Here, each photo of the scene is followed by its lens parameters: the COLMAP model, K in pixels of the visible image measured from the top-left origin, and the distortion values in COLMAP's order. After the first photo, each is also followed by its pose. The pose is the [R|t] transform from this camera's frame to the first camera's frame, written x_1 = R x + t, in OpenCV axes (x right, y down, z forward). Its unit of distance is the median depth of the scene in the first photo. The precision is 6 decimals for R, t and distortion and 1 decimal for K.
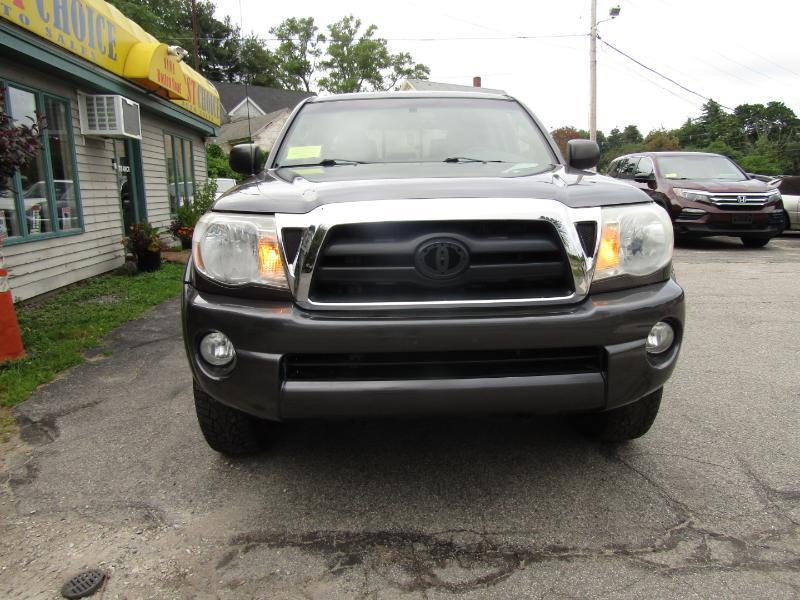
lens RADIAL K [[565.2, 0, 402.2], [0, 565.2, 300.3], [0, 0, 1]] dist [-0.017786, 0.005982]
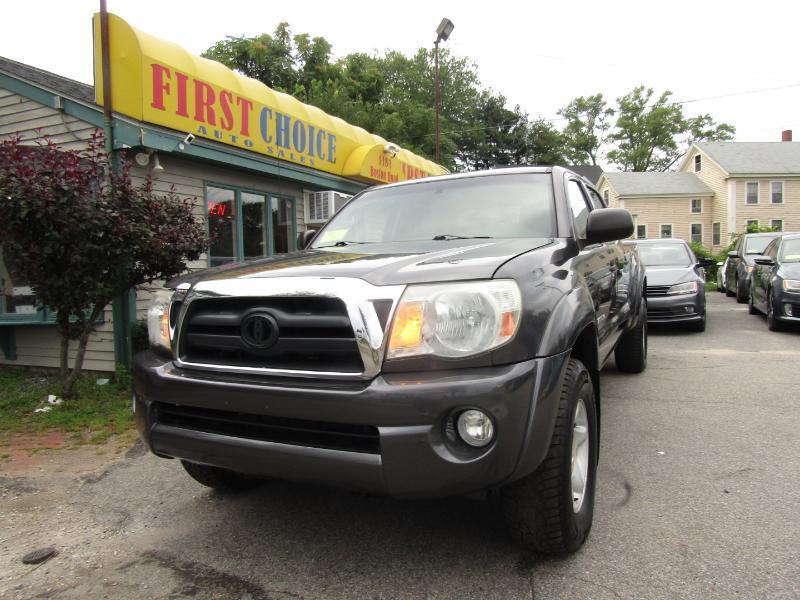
lens RADIAL K [[565.2, 0, 402.0], [0, 565.2, 299.7], [0, 0, 1]] dist [-0.017786, 0.005982]
pose [[0.876180, 0.013884, -0.481783, 0.498758], [-0.075526, 0.991191, -0.108790, -0.019094], [0.476029, 0.131707, 0.869511, 0.084561]]
